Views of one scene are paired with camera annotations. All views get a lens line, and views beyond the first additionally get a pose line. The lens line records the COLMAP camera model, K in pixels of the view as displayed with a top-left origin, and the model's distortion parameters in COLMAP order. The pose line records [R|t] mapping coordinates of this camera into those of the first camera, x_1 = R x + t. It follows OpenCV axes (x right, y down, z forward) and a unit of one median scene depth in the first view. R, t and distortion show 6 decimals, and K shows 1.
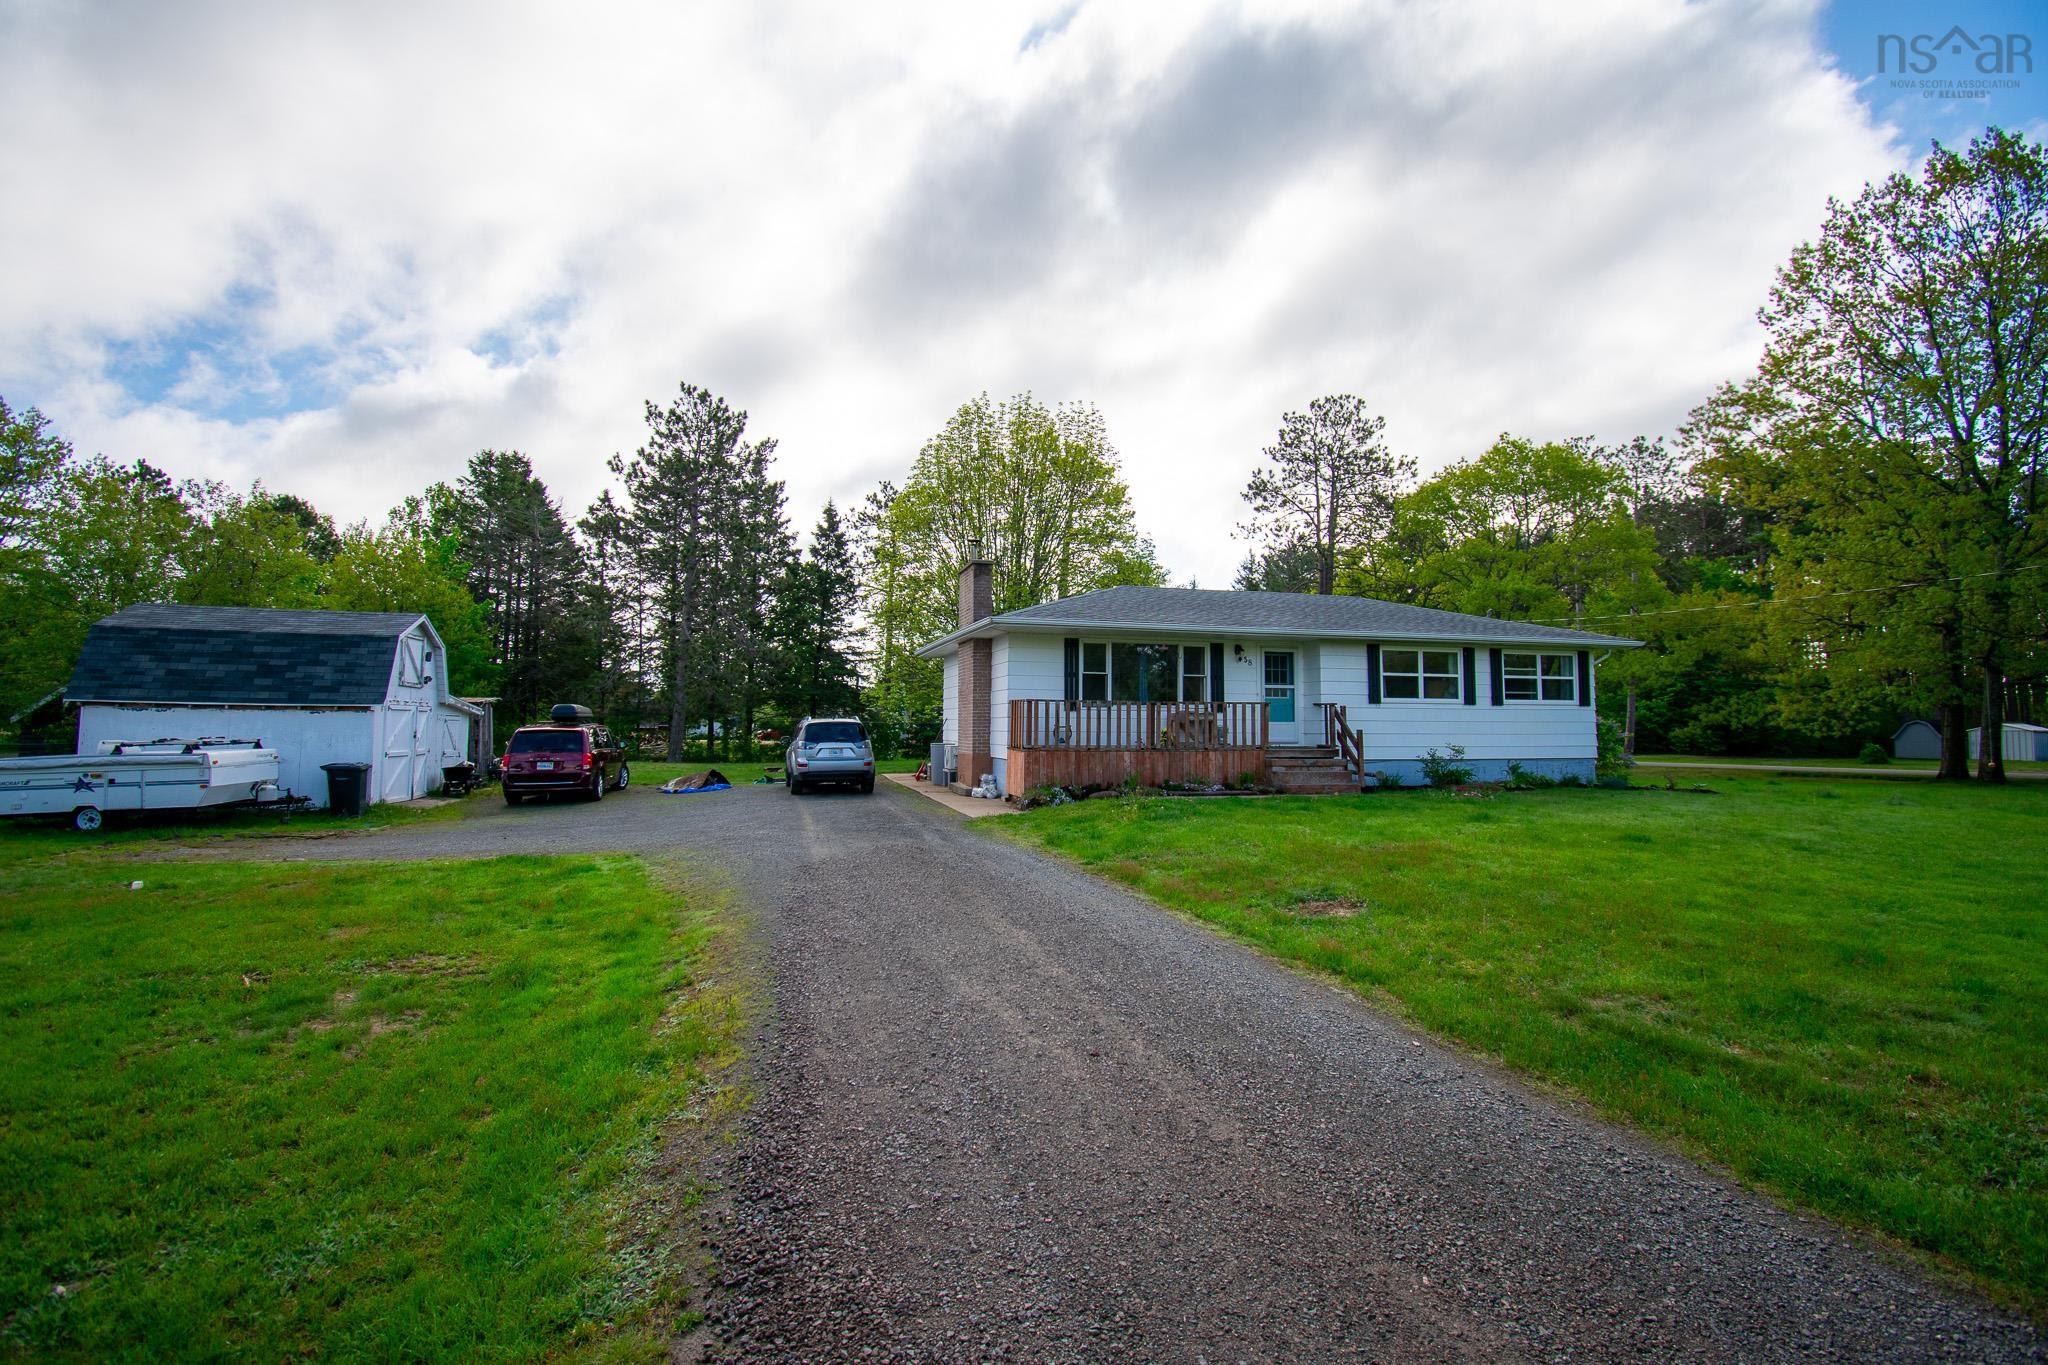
lens RADIAL K [[884.7, 0, 1019.5], [0, 884.7, 674.3], [0, 0, 1]] dist [0.001228, -0.020398]
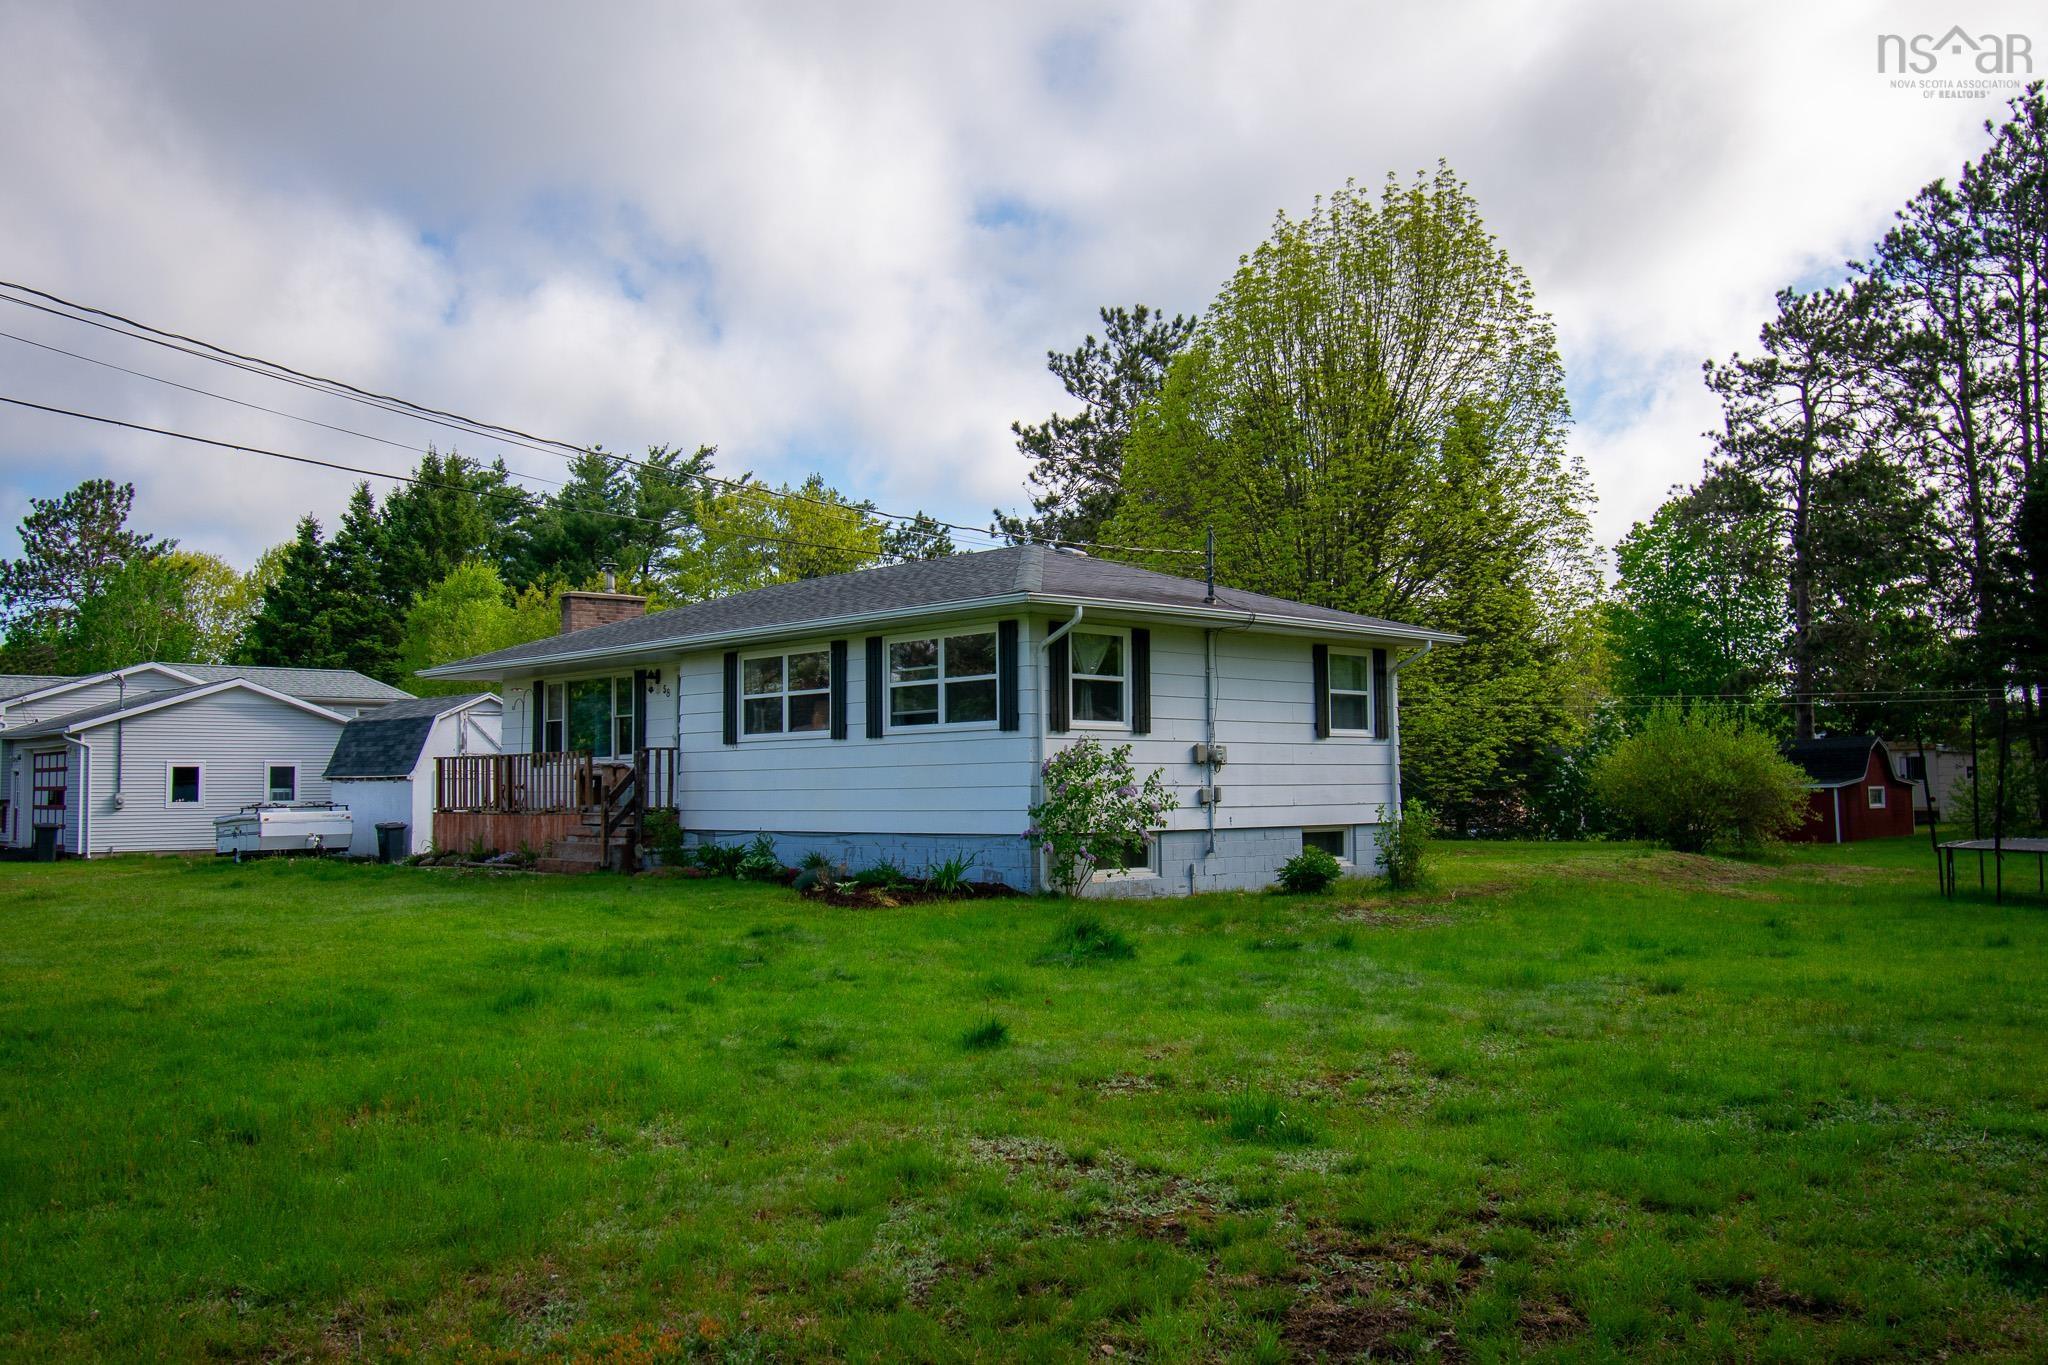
lens RADIAL K [[1669.6, 0, 1024.0], [0, 1669.6, 682.5], [0, 0, 1]] dist [-0.015319, -0.013627]
pose [[0.482396, -0.061845, -0.873768, 1.567413], [0.079465, 0.996481, -0.026659, 0.037745], [0.872342, -0.056573, 0.485613, 0.595822]]
